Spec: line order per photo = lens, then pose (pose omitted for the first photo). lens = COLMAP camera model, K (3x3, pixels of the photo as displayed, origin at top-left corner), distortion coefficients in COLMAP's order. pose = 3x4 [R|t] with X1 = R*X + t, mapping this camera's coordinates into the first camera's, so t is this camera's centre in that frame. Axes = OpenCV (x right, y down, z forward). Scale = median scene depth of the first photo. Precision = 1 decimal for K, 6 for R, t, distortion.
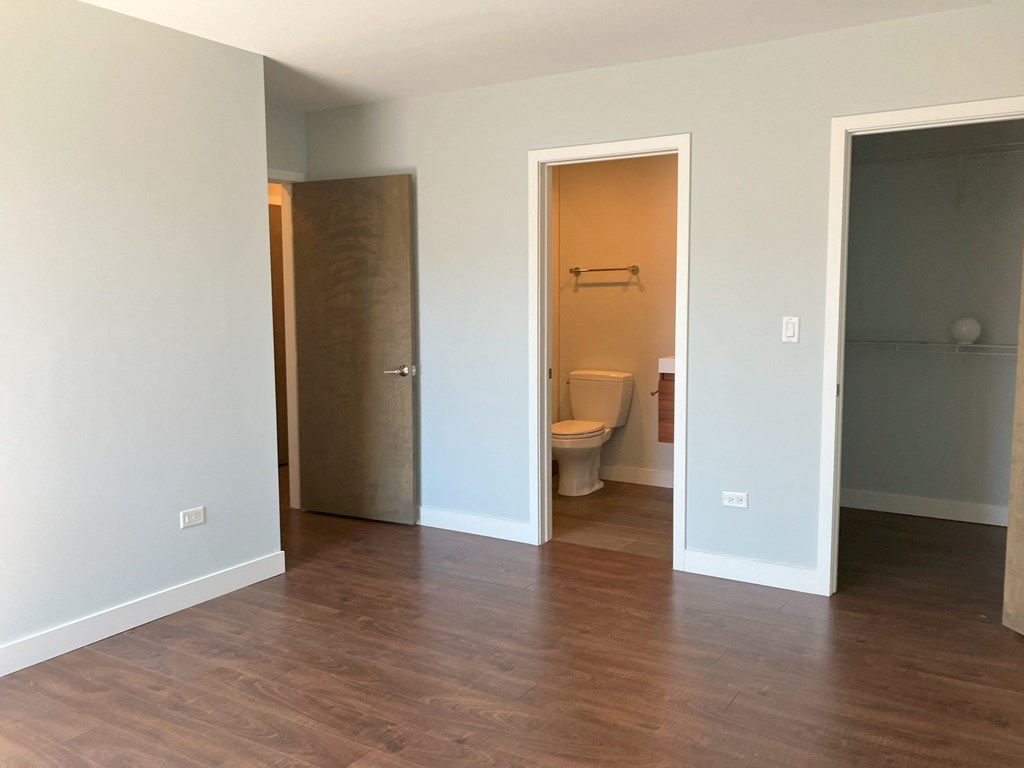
lens RADIAL K [[869.2, 0, 512.0], [0, 869.2, 384.0], [0, 0, 1]] dist [0.073867, -0.002287]
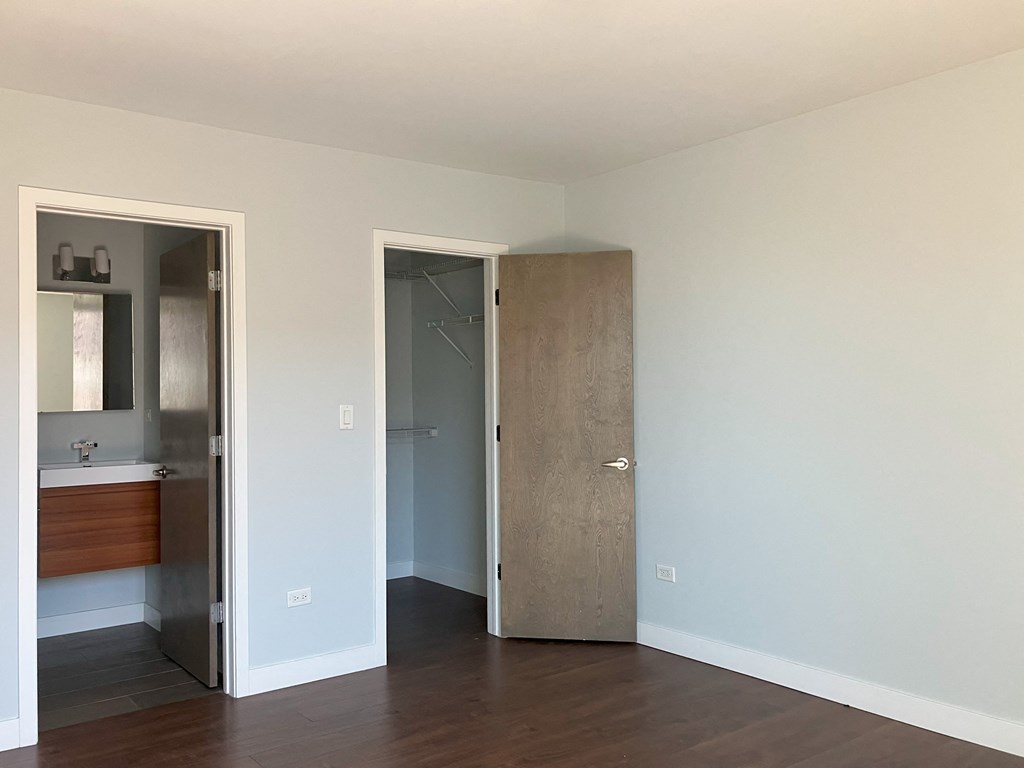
lens RADIAL K [[915.2, 0, 512.0], [0, 915.2, 384.0], [0, 0, 1]] dist [0.080643, -0.008262]
pose [[0.352110, 0.012041, 0.935881, -0.639481], [0.102744, 0.993377, -0.051436, -0.024651], [-0.930302, 0.114267, 0.348541, 0.425986]]
